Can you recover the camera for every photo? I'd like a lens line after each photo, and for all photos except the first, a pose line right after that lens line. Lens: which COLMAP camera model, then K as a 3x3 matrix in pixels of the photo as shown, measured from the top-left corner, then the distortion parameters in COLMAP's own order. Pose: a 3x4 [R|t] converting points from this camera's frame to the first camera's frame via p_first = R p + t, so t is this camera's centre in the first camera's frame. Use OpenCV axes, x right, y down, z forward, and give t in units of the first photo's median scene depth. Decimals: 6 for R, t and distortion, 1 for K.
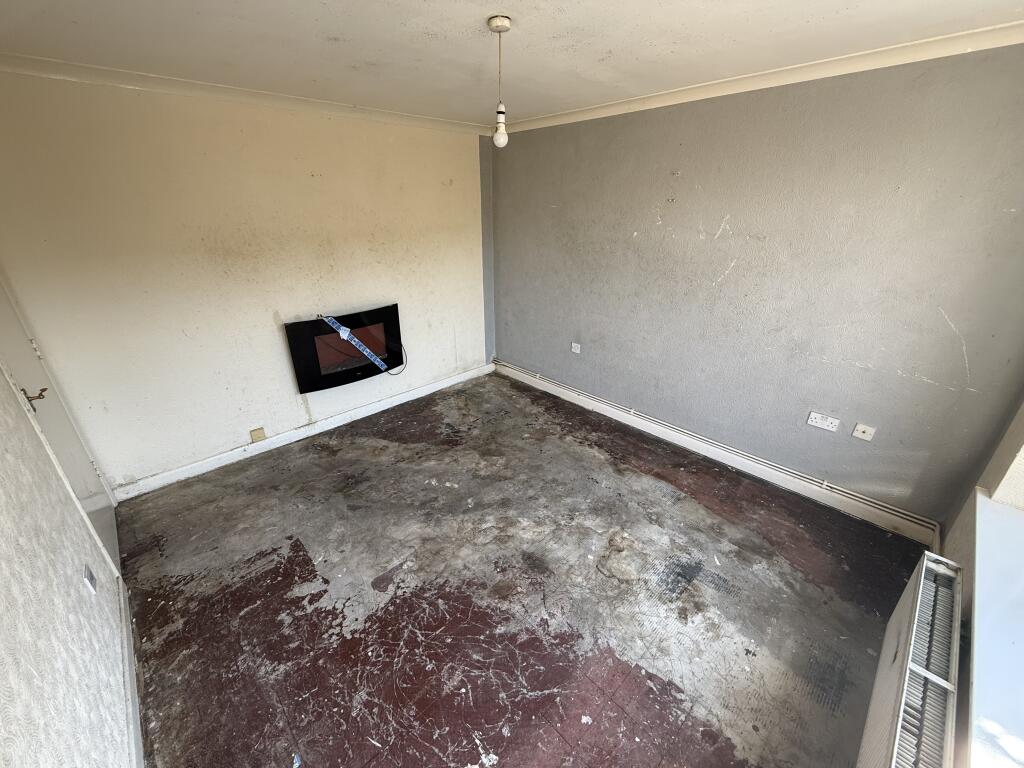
lens RADIAL K [[407.8, 0, 512.2], [0, 407.8, 383.9], [0, 0, 1]] dist [-0.000157, -0.000287]
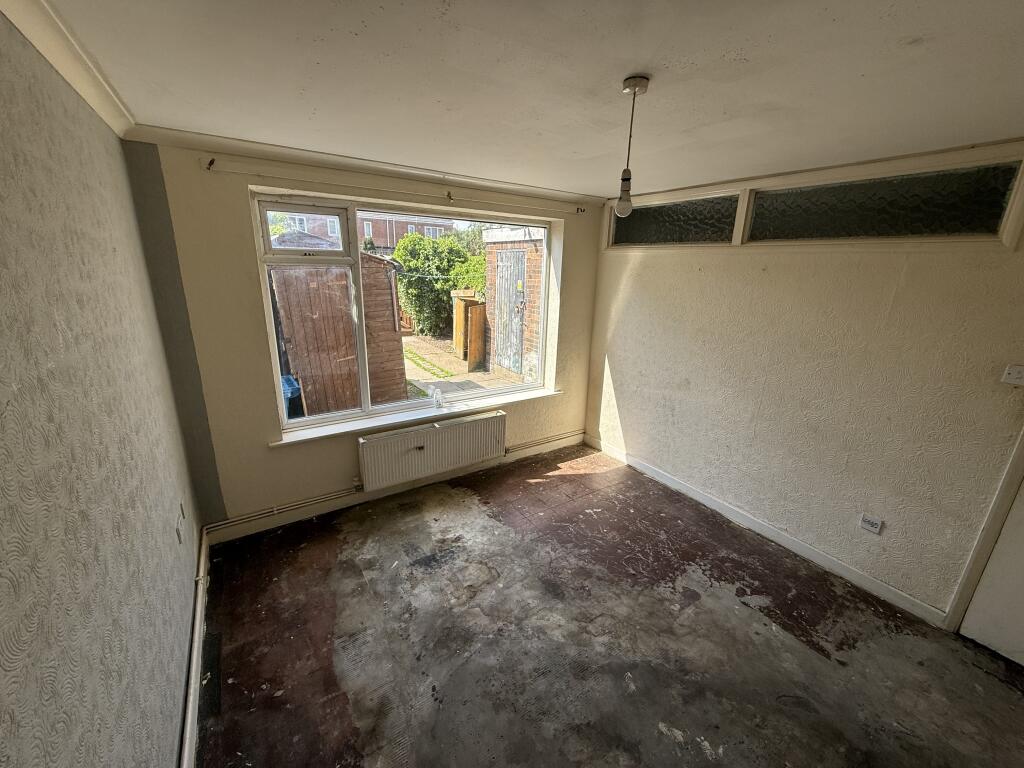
lens RADIAL K [[407.8, 0, 511.4], [0, 407.8, 384.8], [0, 0, 1]] dist [-0.000157, -0.000287]
pose [[-0.982620, -0.073093, 0.170630, 0.018776], [0.054247, 0.766014, 0.640531, -0.654043], [-0.177524, 0.638655, -0.748736, 1.436409]]
